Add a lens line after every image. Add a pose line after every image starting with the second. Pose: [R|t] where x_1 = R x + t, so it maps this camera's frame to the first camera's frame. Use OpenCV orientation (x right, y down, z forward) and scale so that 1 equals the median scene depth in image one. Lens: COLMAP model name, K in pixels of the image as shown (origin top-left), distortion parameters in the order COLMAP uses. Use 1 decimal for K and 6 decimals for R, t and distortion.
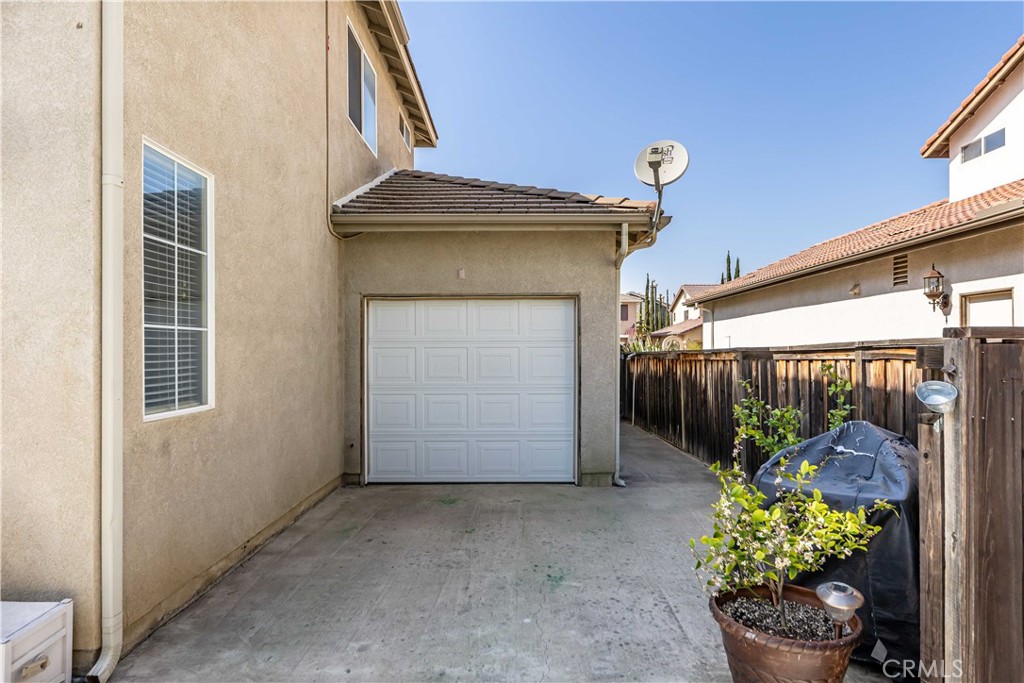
lens RADIAL K [[615.6, 0, 510.4], [0, 615.6, 347.3], [0, 0, 1]] dist [0.008871, 0.000761]
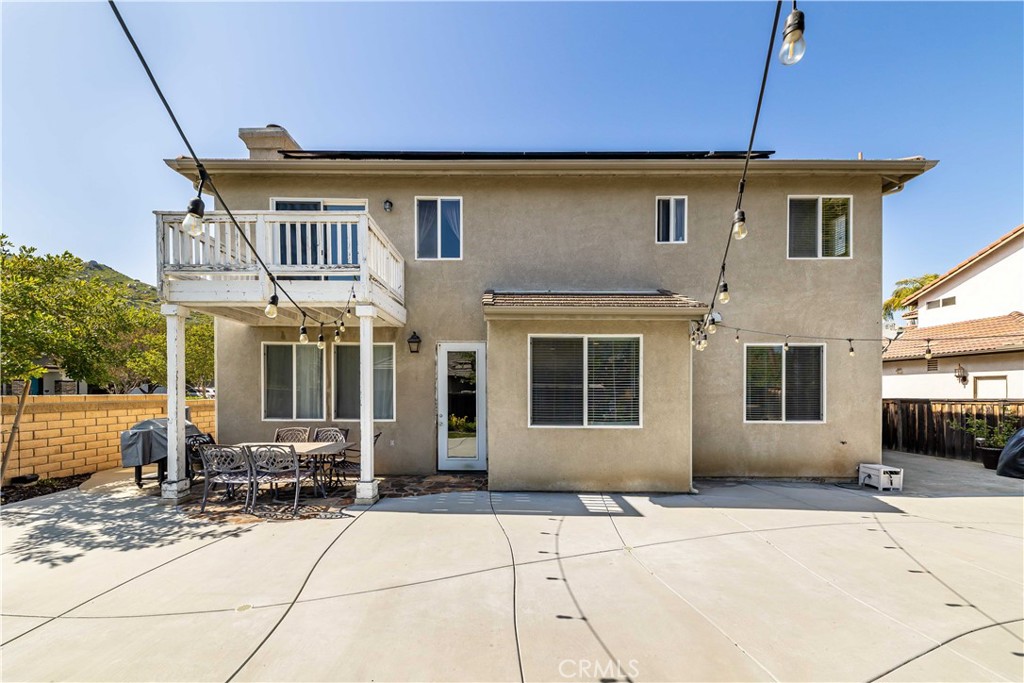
lens RADIAL K [[387.4, 0, 500.1], [0, 387.4, 395.4], [0, 0, 1]] dist [0.011082, -0.000311]
pose [[0.999975, 0.005384, -0.004619, -1.244508], [-0.005307, 0.999849, 0.016522, -0.029719], [0.004707, -0.016497, 0.999853, -0.617253]]
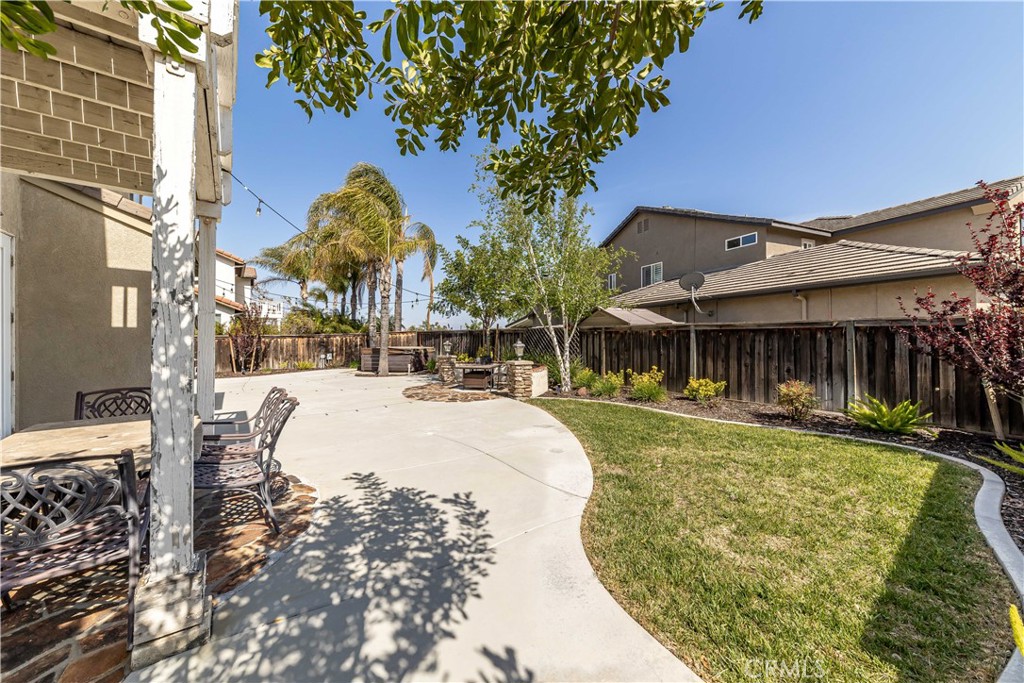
lens RADIAL K [[356.8, 0, 514.1], [0, 356.8, 336.9], [0, 0, 1]] dist [-0.000457, -0.000012]
pose [[-0.623706, 0.004615, 0.781645, -2.200525], [-0.001274, 0.999975, -0.006920, 0.005169], [-0.781658, -0.005312, -0.623685, 0.113247]]
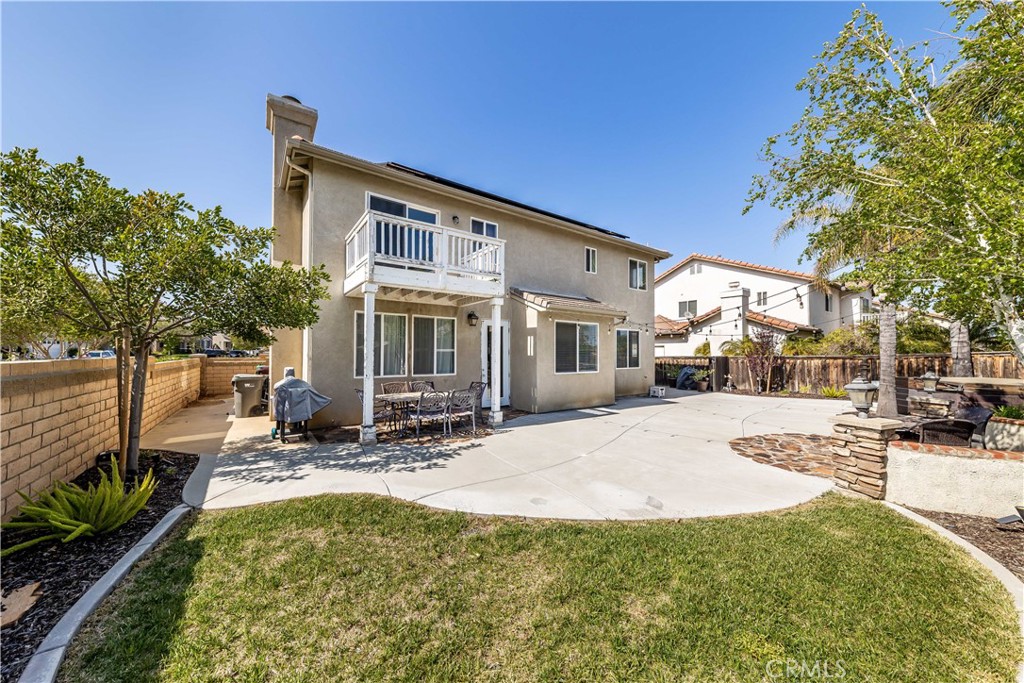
lens RADIAL K [[356.8, 0, 512.4], [0, 356.8, 350.4], [0, 0, 1]] dist [-0.000457, -0.000012]
pose [[0.808994, 0.010306, 0.587727, -2.114516], [-0.009547, 0.999945, -0.004393, -0.027974], [-0.587740, -0.002057, 0.809047, -0.762363]]
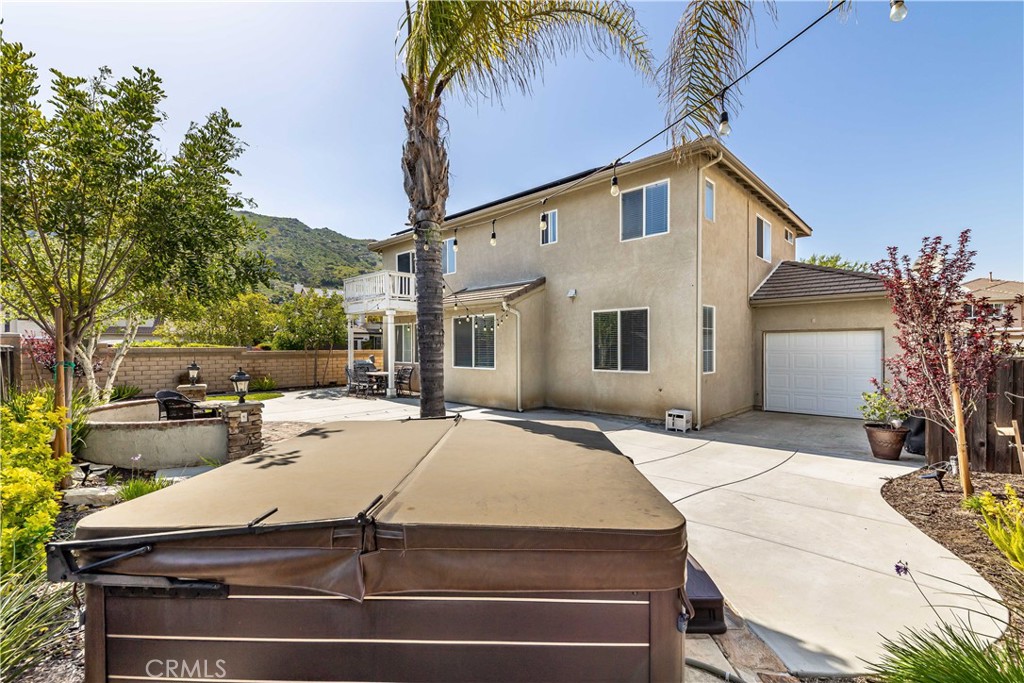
lens RADIAL K [[439.1, 0, 511.9], [0, 439.1, 349.5], [0, 0, 1]] dist [0.015287, 0.000065]
pose [[0.730096, 0.004157, -0.683331, 0.214212], [0.004720, 0.999927, 0.011127, -0.036723], [0.683328, -0.011349, 0.730024, -0.894227]]
